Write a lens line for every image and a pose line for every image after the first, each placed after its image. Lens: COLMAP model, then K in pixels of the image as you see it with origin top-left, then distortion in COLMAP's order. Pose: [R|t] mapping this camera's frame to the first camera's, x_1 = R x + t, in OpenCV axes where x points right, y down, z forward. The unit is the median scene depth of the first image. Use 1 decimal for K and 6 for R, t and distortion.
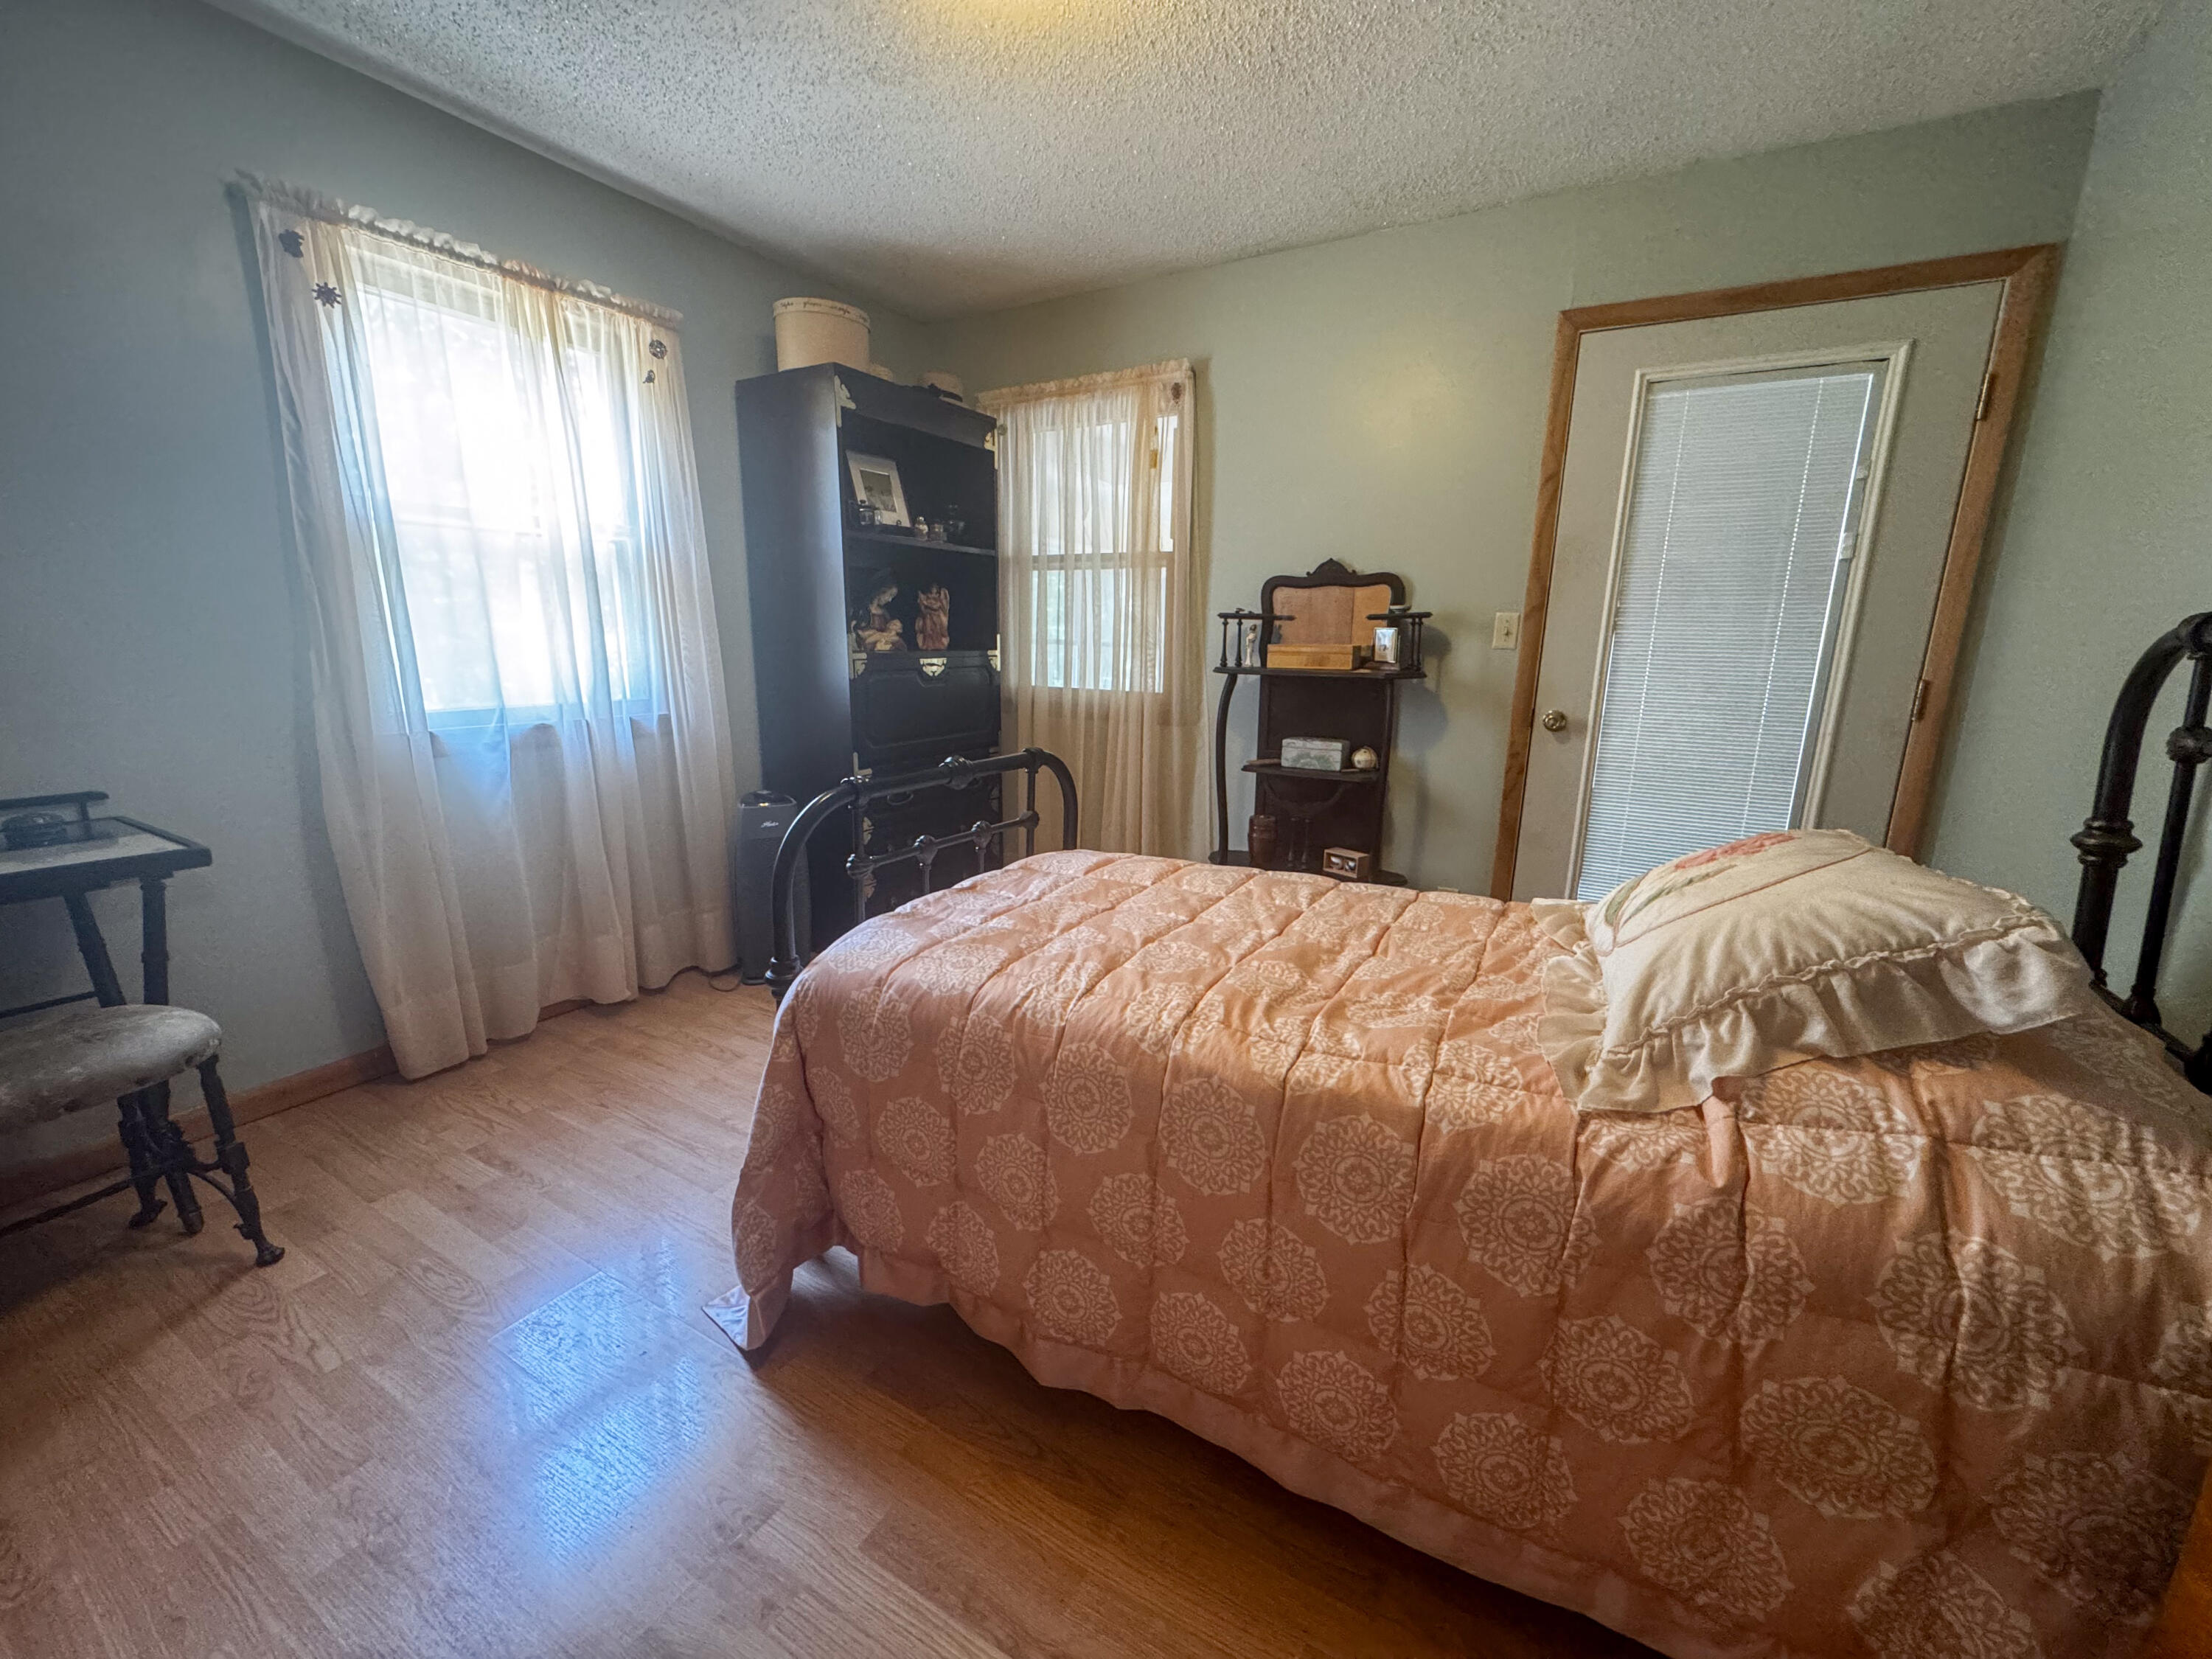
lens RADIAL K [[890.5, 0, 1104.8], [0, 890.5, 837.2], [0, 0, 1]] dist [0.001339, 0.000005]
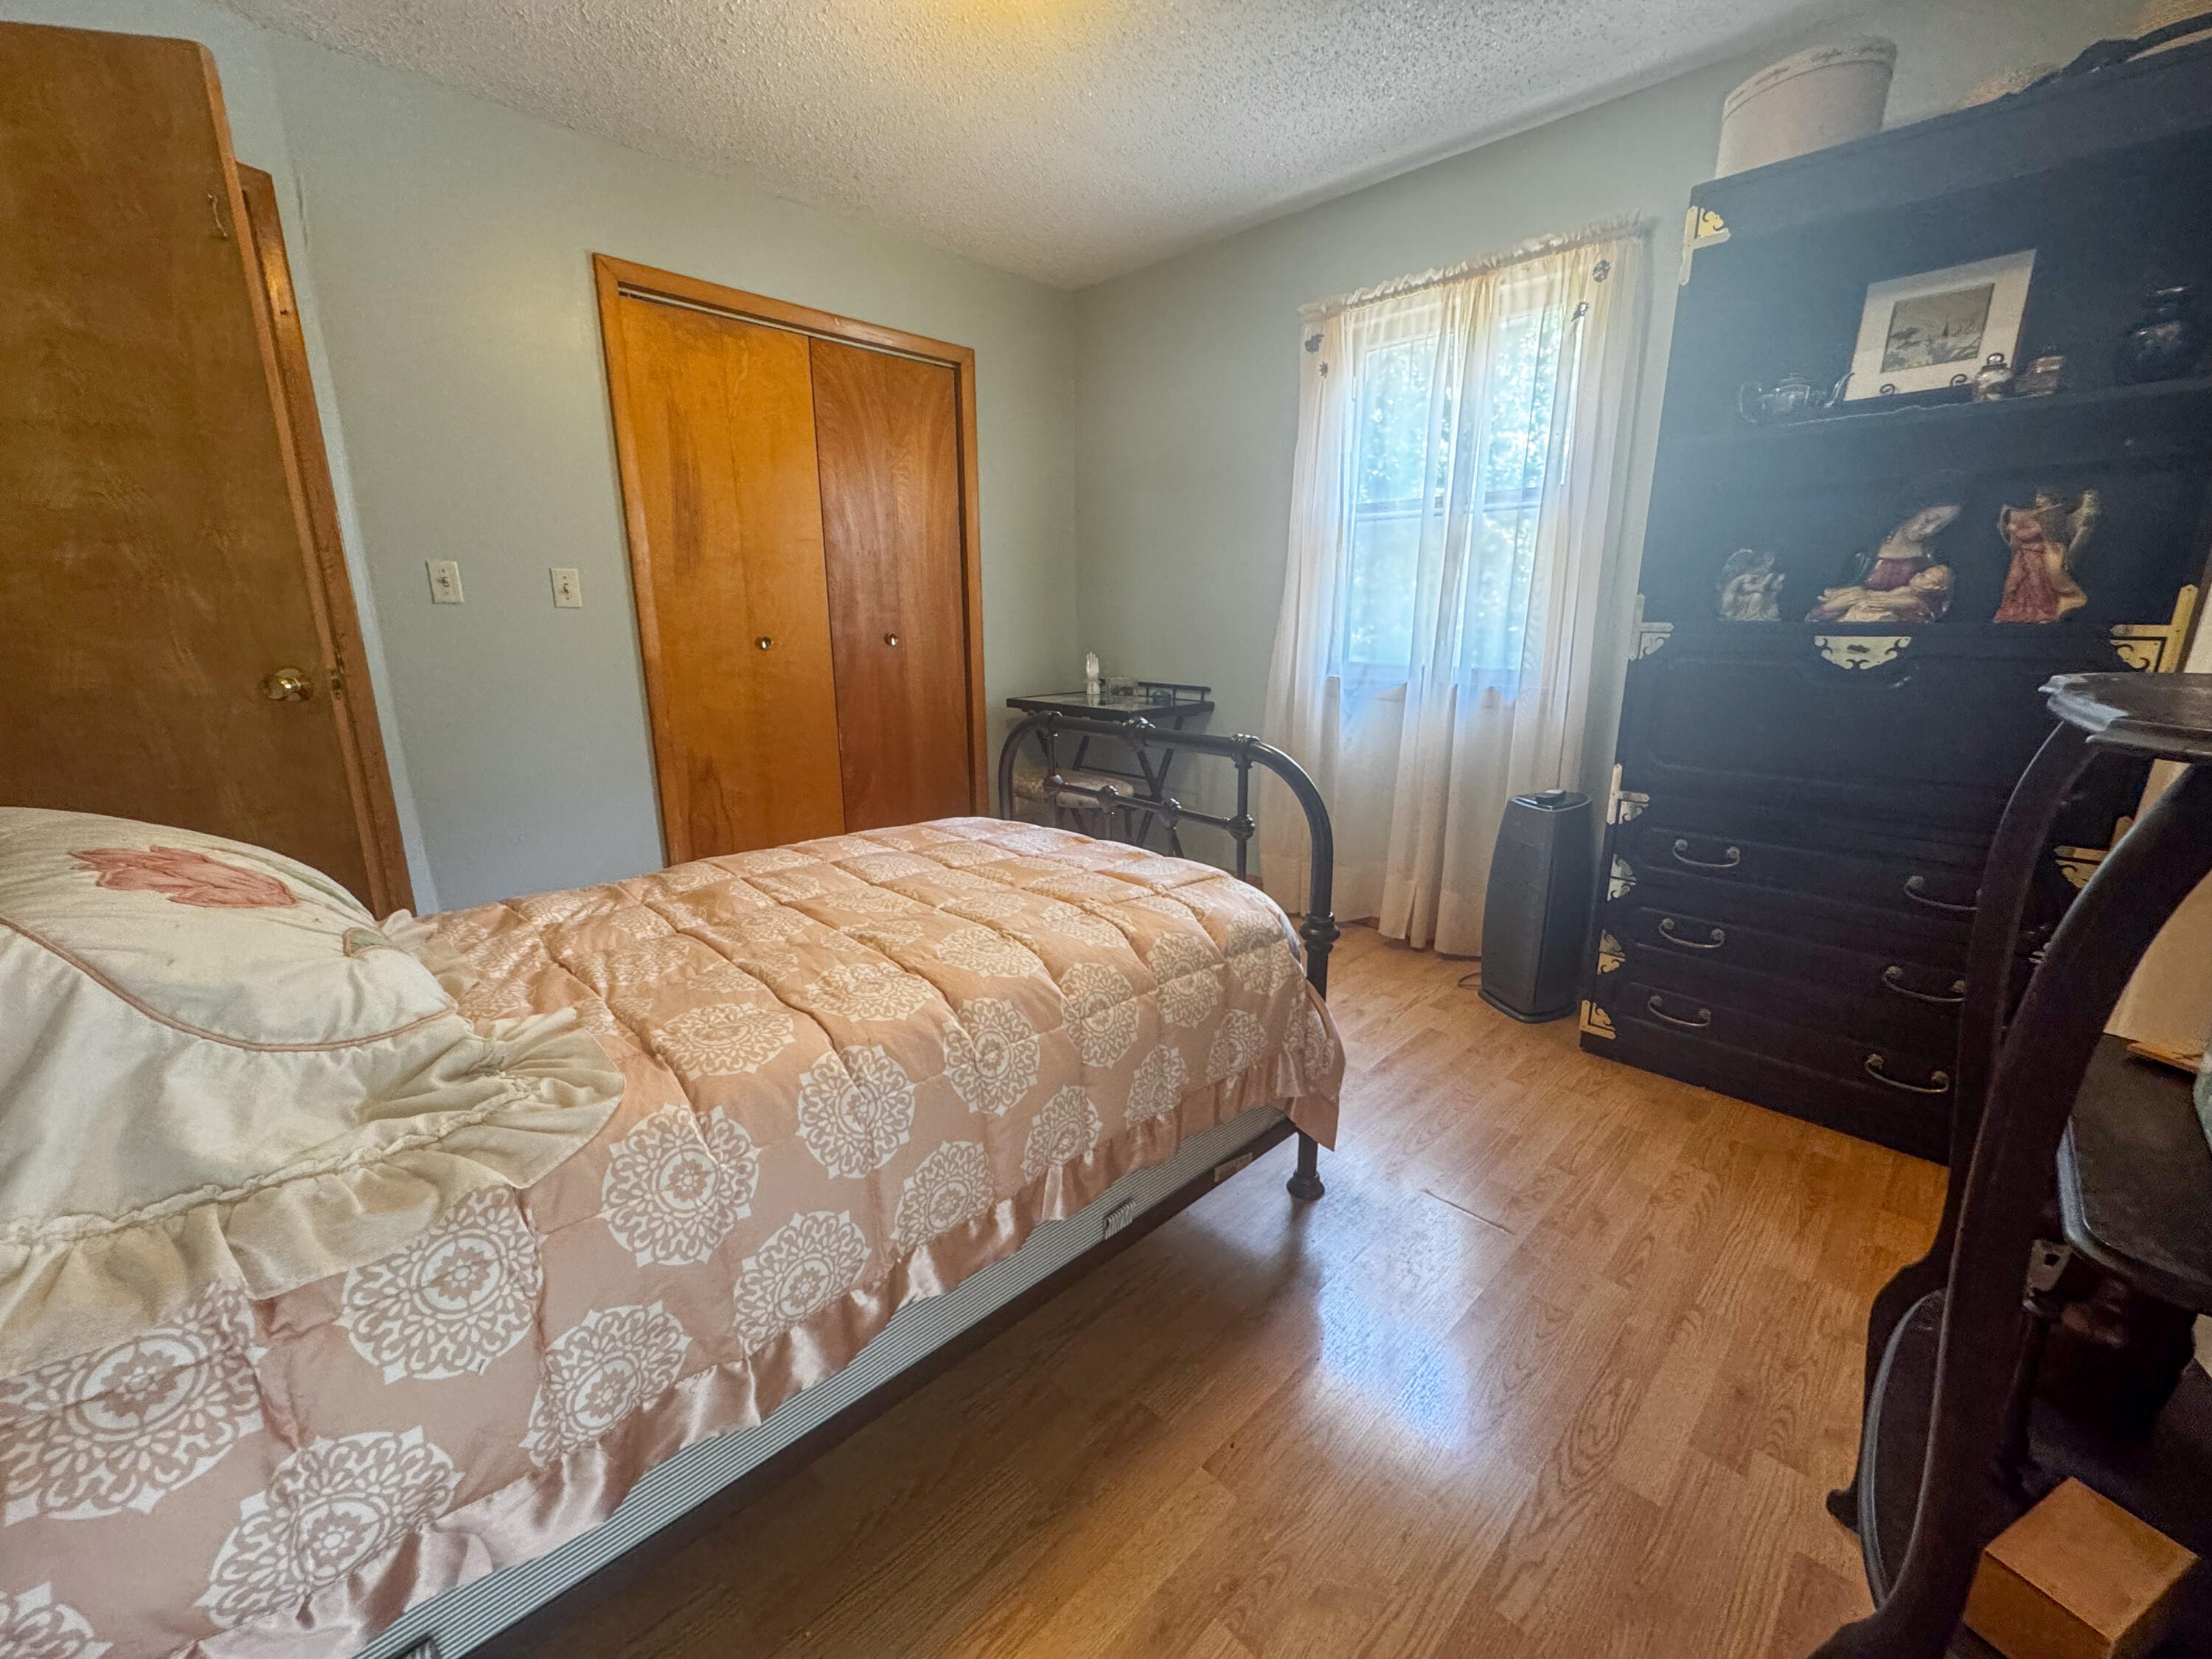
lens RADIAL K [[890.5, 0, 1106.7], [0, 890.5, 832.3], [0, 0, 1]] dist [0.001339, 0.000005]
pose [[-0.264019, 0.218929, -0.939342, 0.678645], [-0.218989, 0.934858, 0.279435, -0.206906], [0.939328, 0.279482, -0.198877, 1.047780]]
